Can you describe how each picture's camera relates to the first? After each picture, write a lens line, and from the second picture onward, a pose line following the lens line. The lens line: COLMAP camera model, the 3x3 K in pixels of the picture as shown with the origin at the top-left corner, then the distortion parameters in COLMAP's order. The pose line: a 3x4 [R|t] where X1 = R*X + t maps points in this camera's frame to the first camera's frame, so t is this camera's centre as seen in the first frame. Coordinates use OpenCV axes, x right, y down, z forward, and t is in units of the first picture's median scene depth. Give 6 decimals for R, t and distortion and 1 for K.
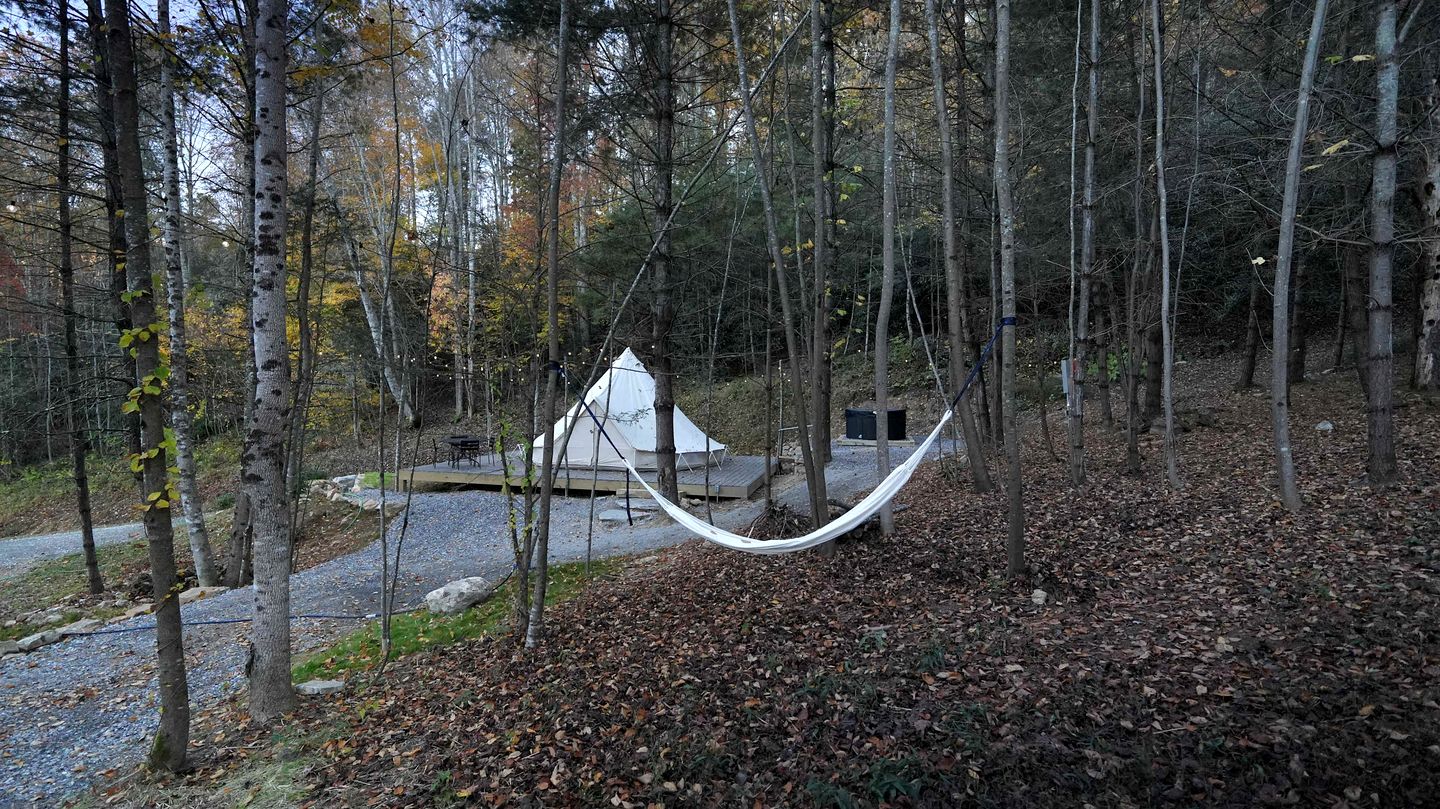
lens RADIAL K [[663.0, 0, 715.6], [0, 663.0, 401.0], [0, 0, 1]] dist [-0.018839, 0.010683]
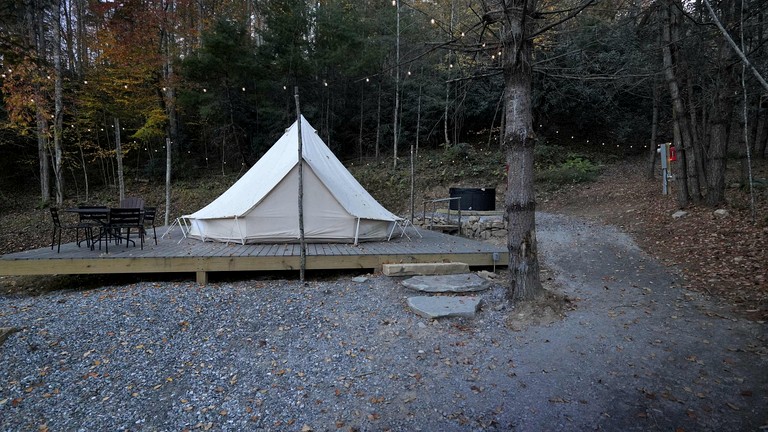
lens RADIAL K [[350.8, 0, 379.9], [0, 350.8, 213.3], [0, 0, 1]] dist [-0.011058, 0.000604]
pose [[0.907587, -0.014294, 0.419621, -0.301644], [0.003129, 0.999623, 0.027283, 0.058682], [-0.419853, -0.023448, 0.907289, 0.602051]]
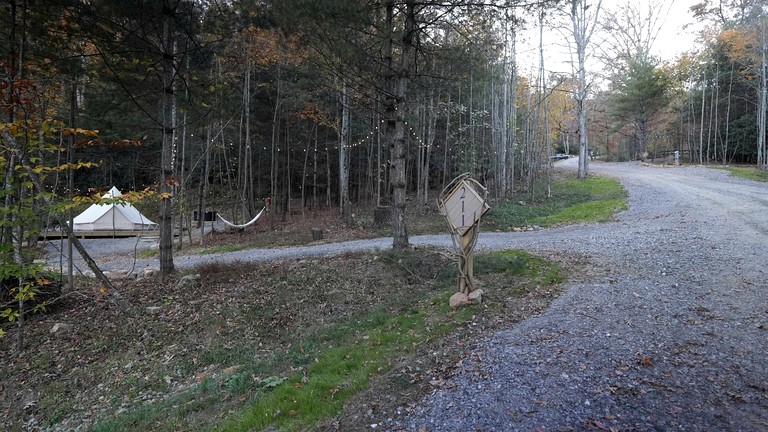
lens RADIAL K [[353.6, 0, 381.7], [0, 353.6, 214.1], [0, 0, 1]] dist [-0.018839, 0.010683]
pose [[0.646210, 0.004525, 0.763147, -0.626487], [-0.003999, 0.999989, -0.002543, 0.035848], [-0.763150, -0.001409, 0.646220, -0.875899]]
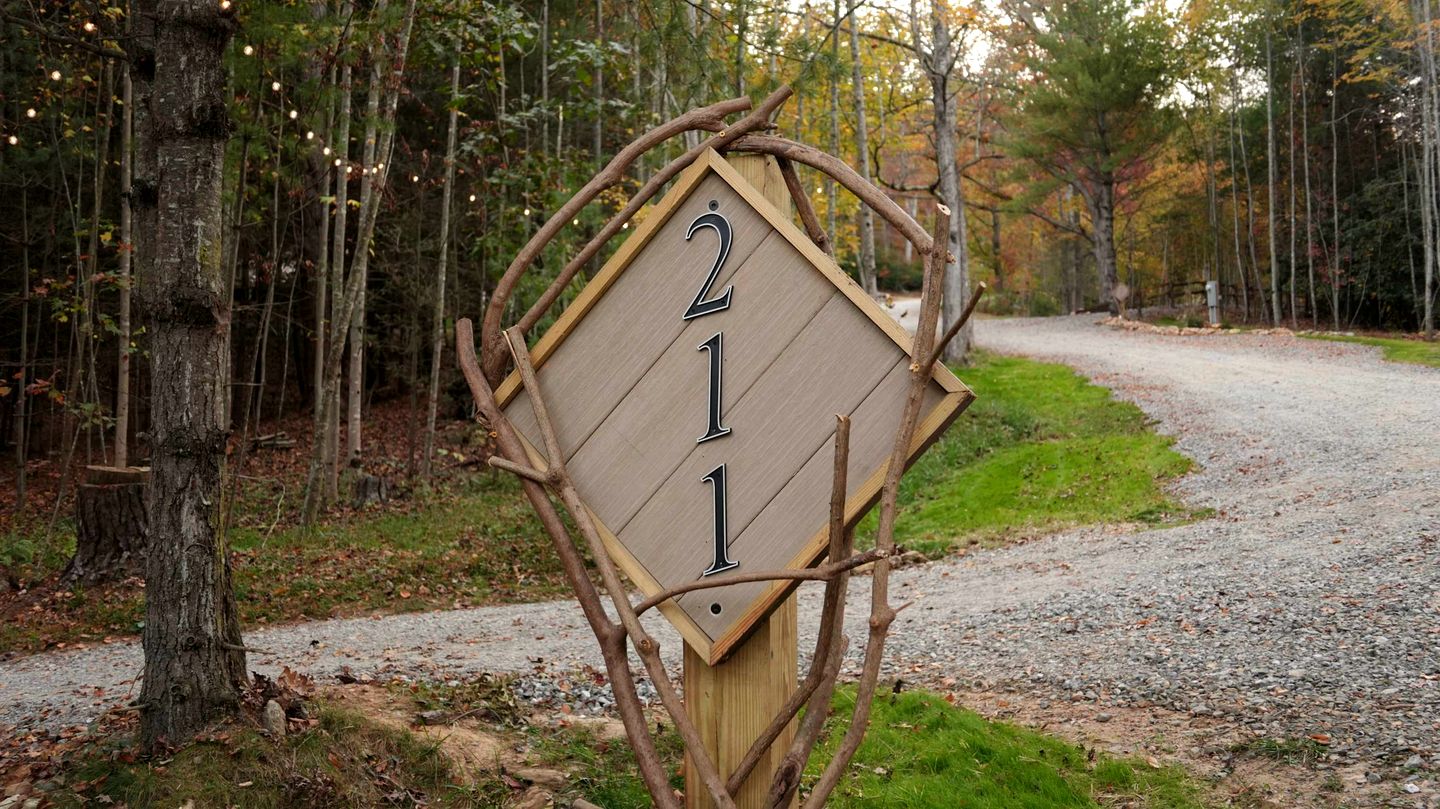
lens RADIAL K [[1339.3, 0, 747.9], [0, 1339.3, 416.3], [0, 0, 1]] dist [-0.094521, 0.000871]
pose [[0.286514, 0.061833, 0.956079, -0.458694], [0.021789, 0.997237, -0.071024, 0.039719], [-0.957828, 0.041182, 0.284375, -0.765684]]
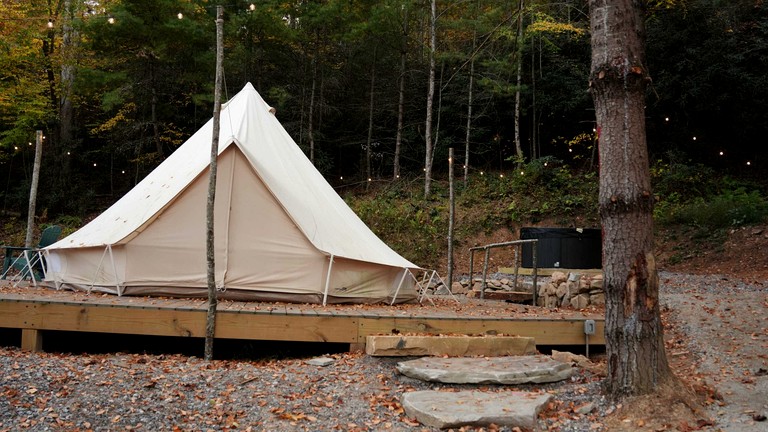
lens RADIAL K [[613.8, 0, 384.0], [0, 613.8, 216.0], [0, 0, 1]] dist [-0.162023, 0.006849]
pose [[0.925400, 0.055032, 0.374975, -0.259411], [-0.018335, 0.994744, -0.100742, 0.093726], [-0.378548, 0.086351, 0.921545, 0.625655]]
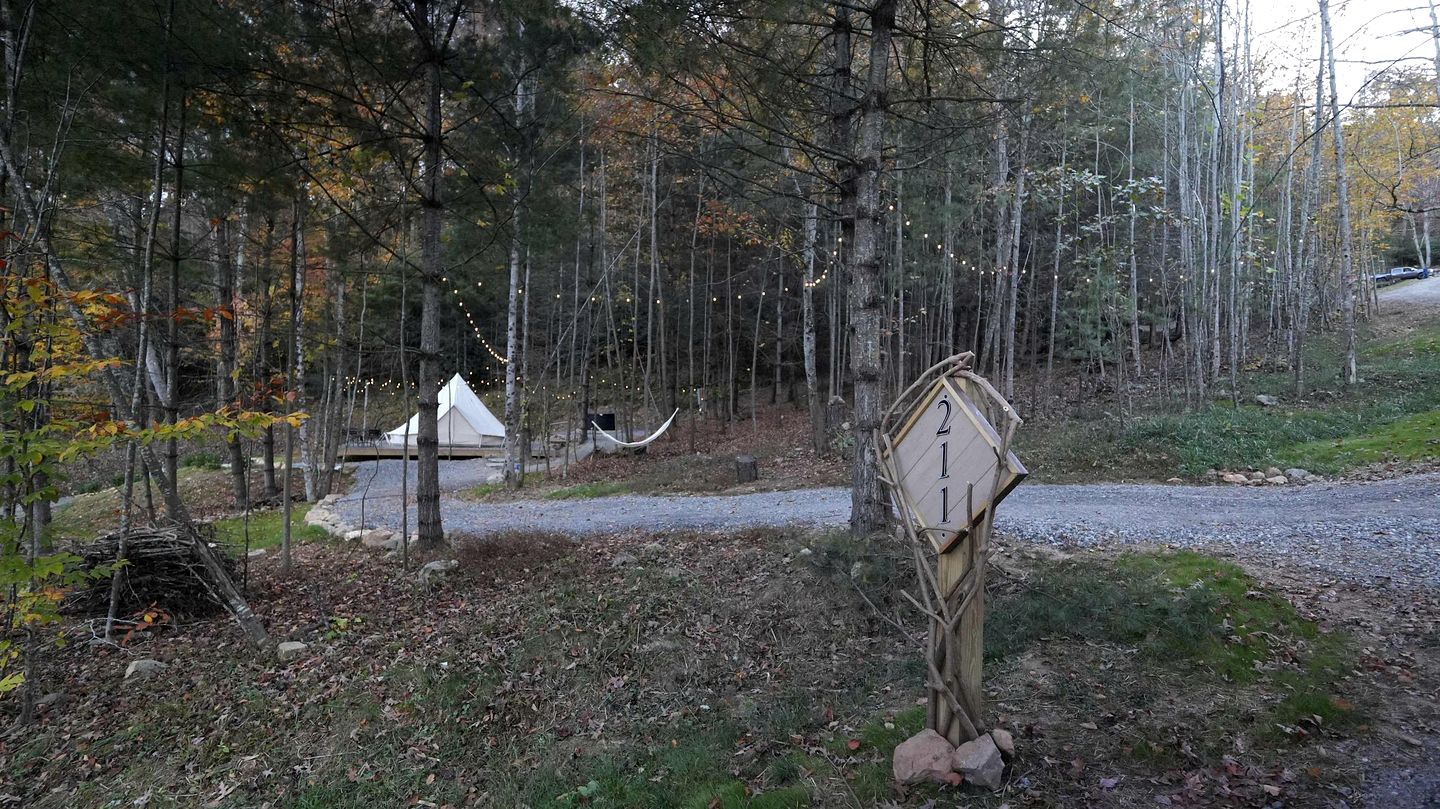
lens RADIAL K [[663.0, 0, 715.6], [0, 663.0, 401.0], [0, 0, 1]] dist [-0.018839, 0.010683]
pose [[0.864414, 0.012970, 0.502613, -0.488090], [-0.004761, 0.999834, -0.017613, 0.014494], [-0.502758, 0.012832, 0.864332, -0.856978]]
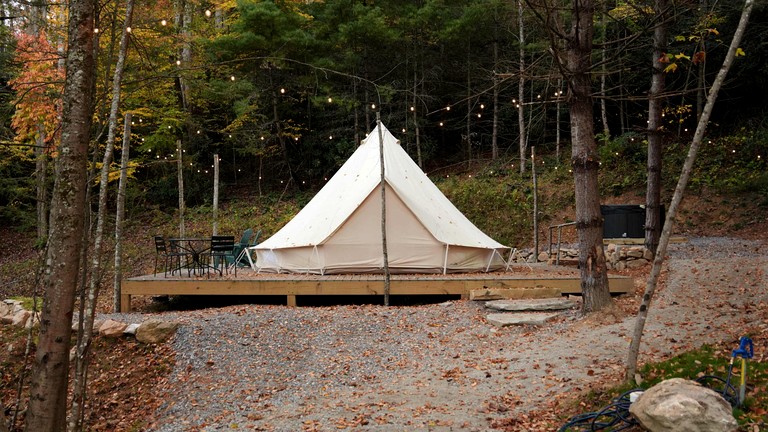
lens RADIAL K [[707.4, 0, 397.3], [0, 707.4, 217.9], [0, 0, 1]] dist [-0.105978, 0.019452]
pose [[0.968613, -0.014341, 0.248159, -0.394237], [0.023462, 0.999152, -0.033836, 0.073640], [-0.247464, 0.038596, 0.968128, 0.244826]]
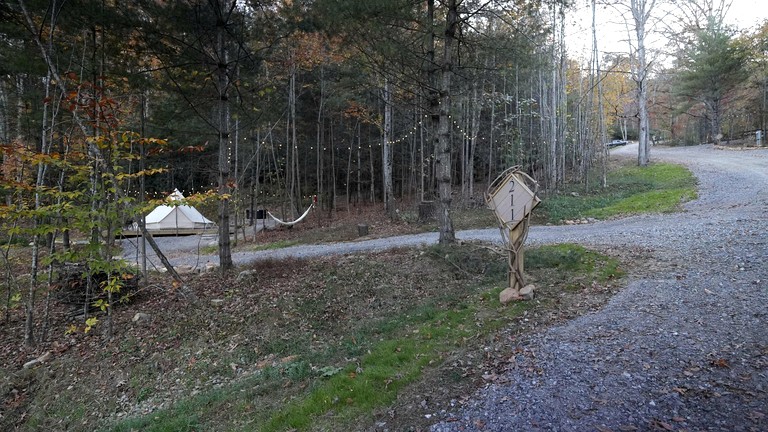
lens RADIAL K [[353.6, 0, 381.7], [0, 353.6, 214.1], [0, 0, 1]] dist [-0.018839, 0.010683]
pose [[0.734392, -0.019362, 0.678449, -0.632263], [0.016639, 0.999806, 0.010523, 0.034875], [-0.678521, 0.003561, 0.734572, -0.876758]]
